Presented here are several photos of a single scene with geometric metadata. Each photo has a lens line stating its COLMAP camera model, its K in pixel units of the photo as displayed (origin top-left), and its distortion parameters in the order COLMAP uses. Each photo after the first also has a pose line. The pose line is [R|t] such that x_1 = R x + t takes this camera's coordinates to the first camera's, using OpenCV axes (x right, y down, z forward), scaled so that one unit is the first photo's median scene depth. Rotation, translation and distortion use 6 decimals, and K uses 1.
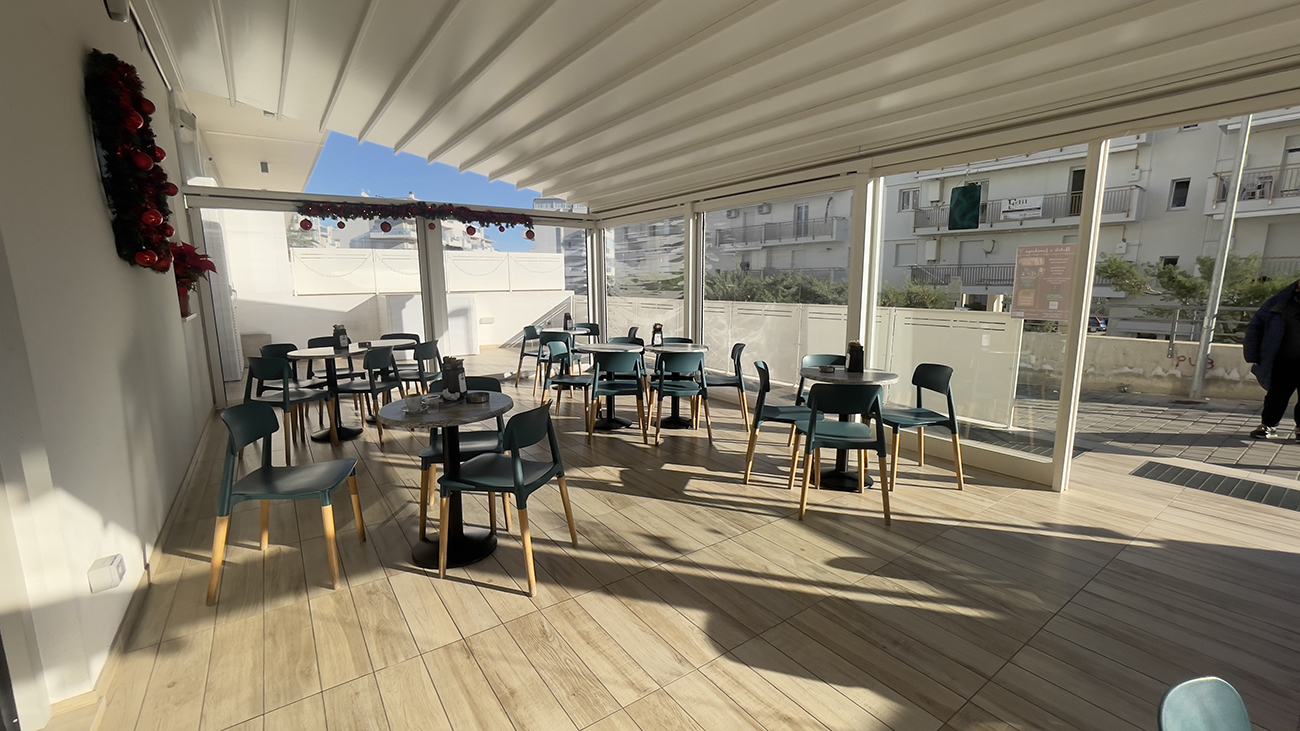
lens RADIAL K [[529.9, 0, 633.9], [0, 529.9, 365.5], [0, 0, 1]] dist [-0.012553, 0.005861]
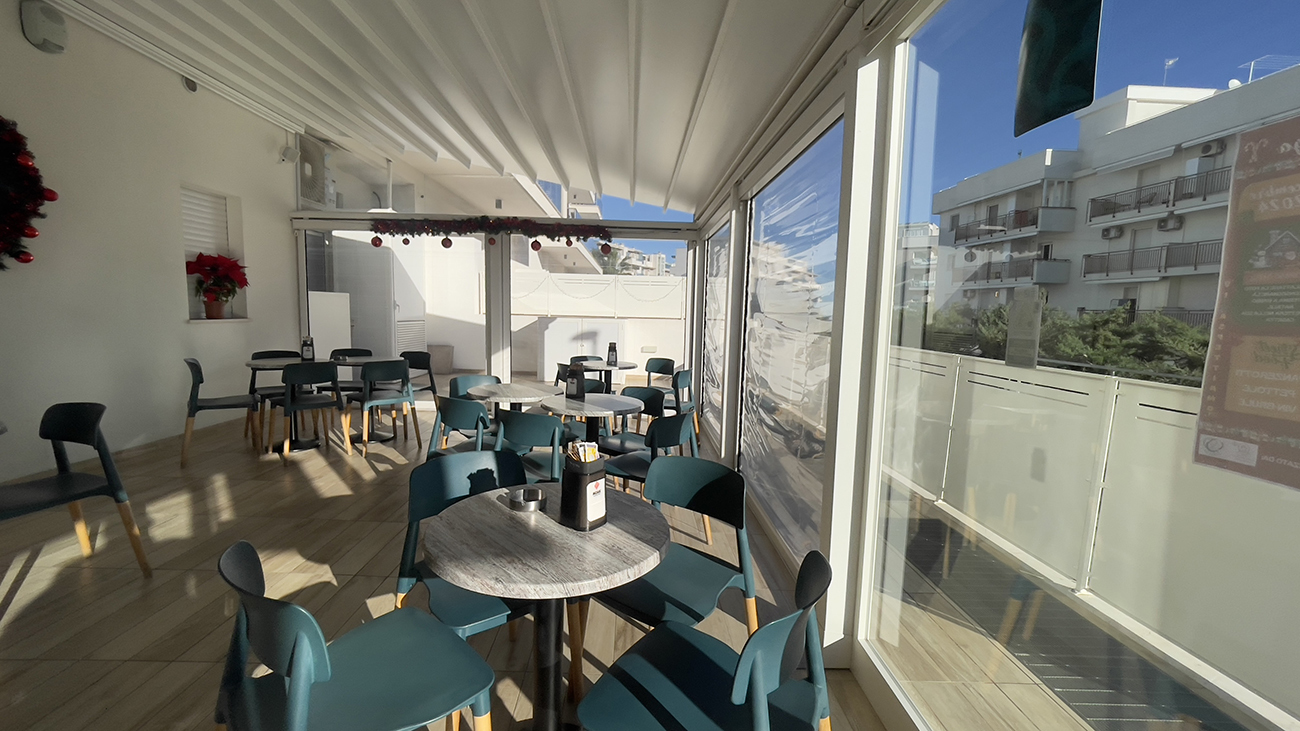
lens RADIAL K [[529.9, 0, 644.2], [0, 529.9, 356.6], [0, 0, 1]] dist [-0.012553, 0.005861]
pose [[0.833787, 0.077877, -0.546566, 0.481269], [-0.120805, 0.991745, -0.042980, -0.073880], [0.538707, 0.101865, 0.836312, 0.521542]]
